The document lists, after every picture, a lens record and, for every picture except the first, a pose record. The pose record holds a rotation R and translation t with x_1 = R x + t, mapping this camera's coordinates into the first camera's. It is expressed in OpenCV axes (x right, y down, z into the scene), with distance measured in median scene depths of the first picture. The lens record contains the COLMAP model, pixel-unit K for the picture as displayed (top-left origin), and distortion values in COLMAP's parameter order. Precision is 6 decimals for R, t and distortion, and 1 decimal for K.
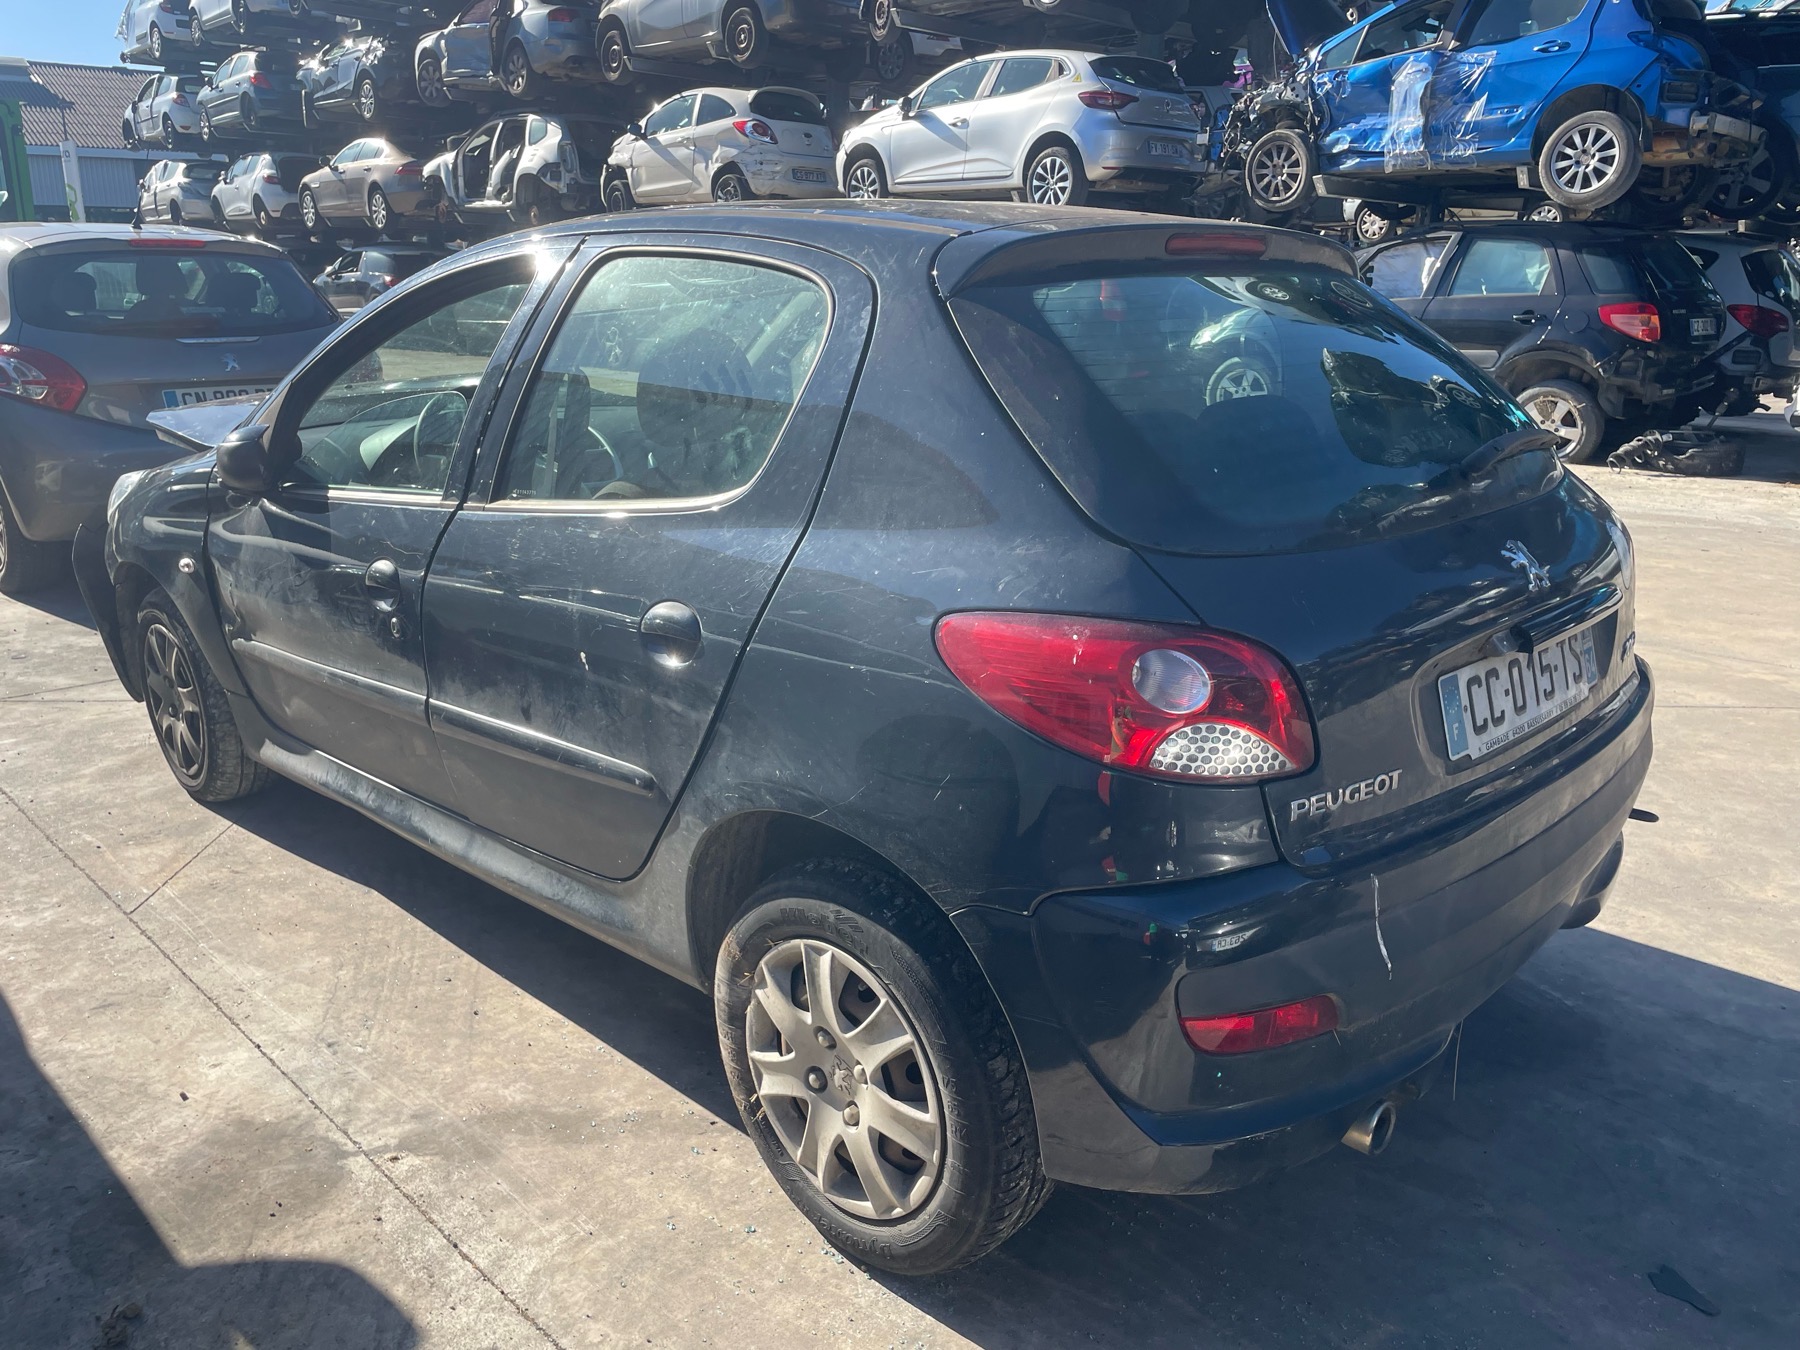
lens RADIAL K [[1386.1, 0, 877.2], [0, 1386.1, 682.1], [0, 0, 1]] dist [0.088438, -0.116037]
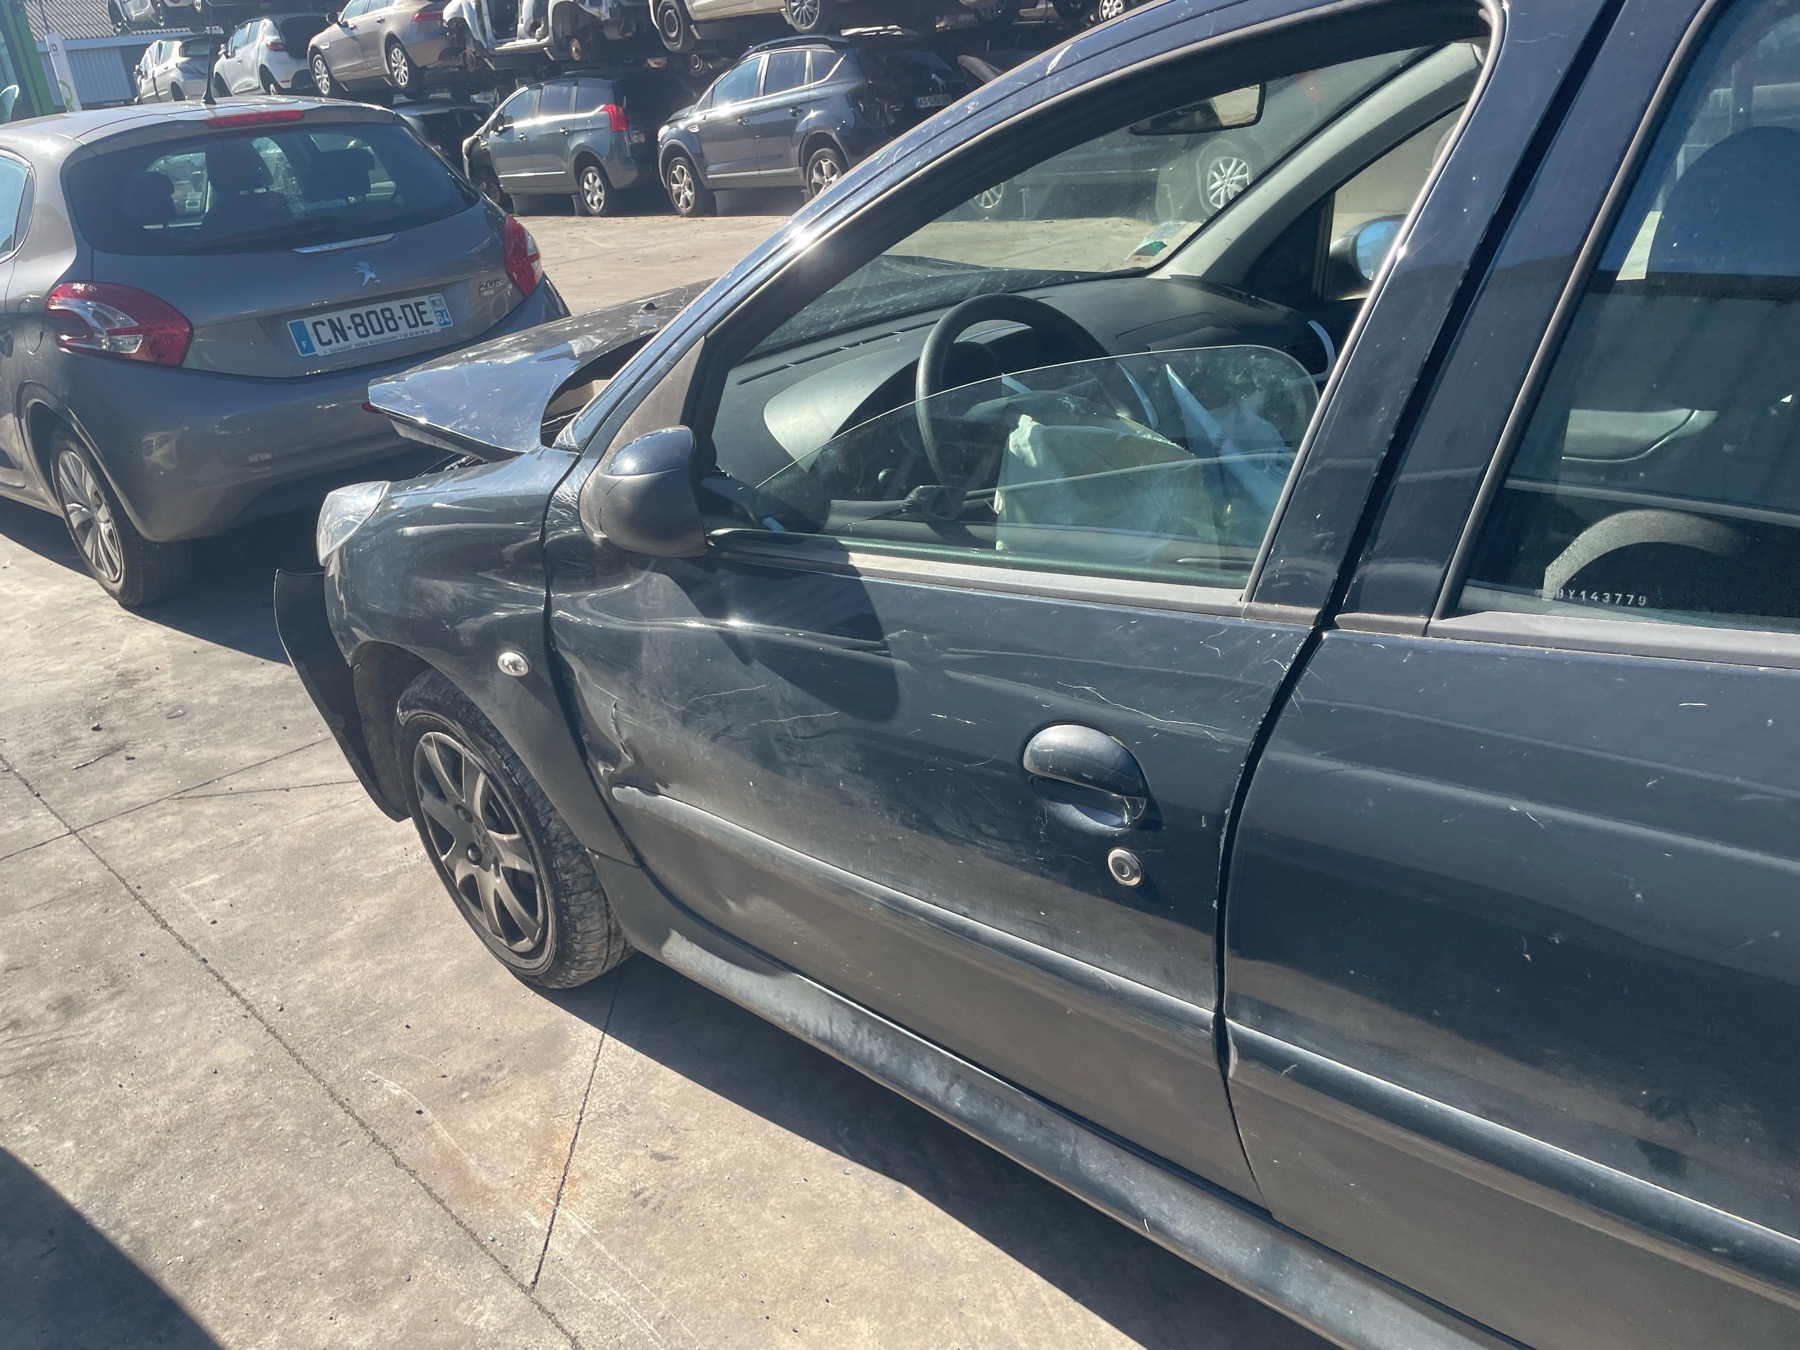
lens RADIAL K [[1396.3, 0, 895.2], [0, 1396.3, 694.0], [0, 0, 1]] dist [0.080556, -0.109050]
pose [[0.994492, -0.096637, -0.040582, -0.285722], [0.100942, 0.987308, 0.122611, -0.116893], [0.028218, -0.126032, 0.991625, 0.388212]]
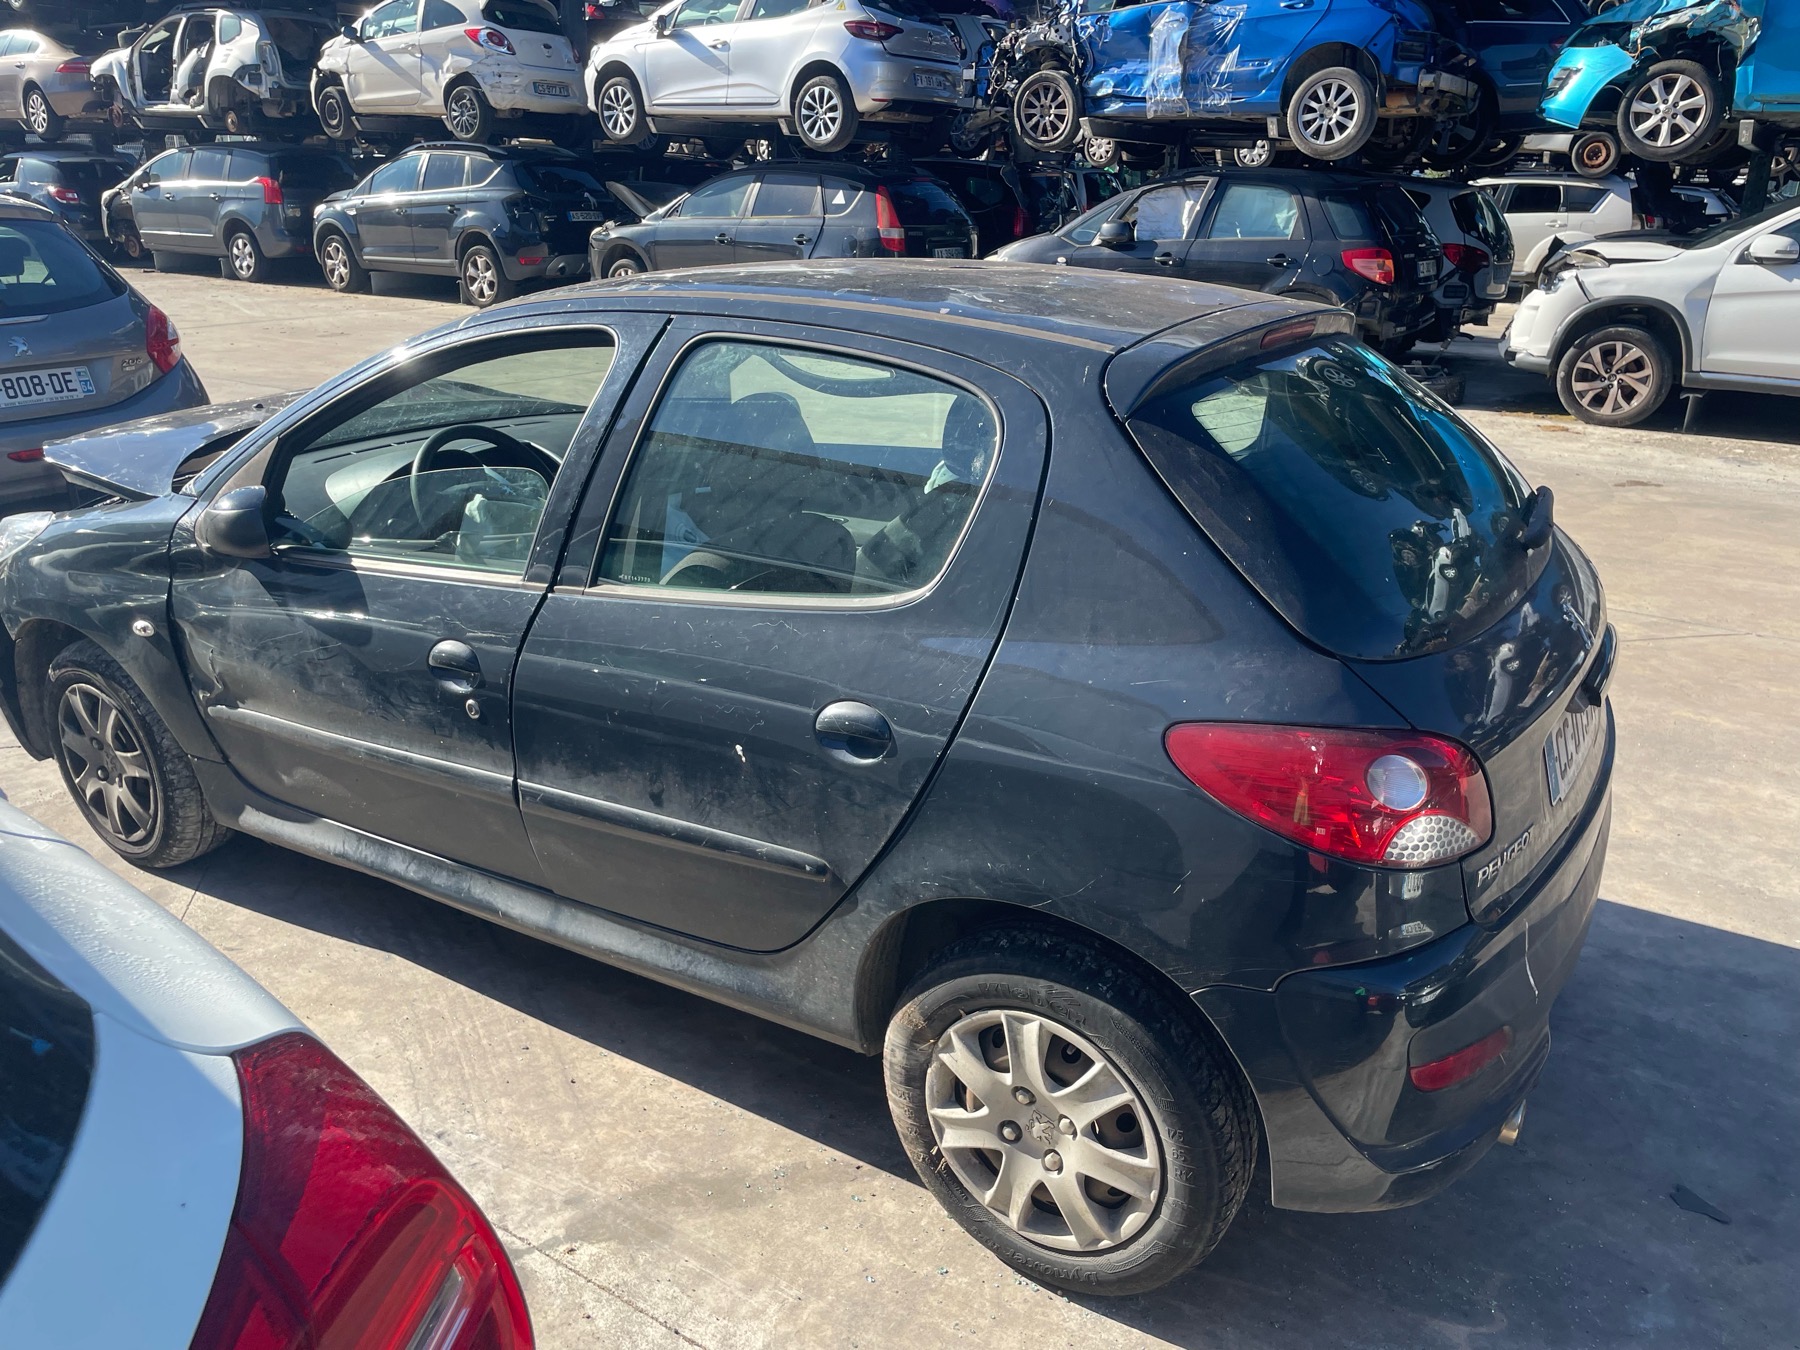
lens RADIAL K [[1382.9, 0, 919.5], [0, 1382.9, 676.1], [0, 0, 1]] dist [0.084415, -0.110888]
pose [[0.974743, -0.065197, 0.213599, -0.177774], [0.052120, 0.996438, 0.066296, -0.079778], [-0.217160, -0.053488, 0.974669, -0.012665]]
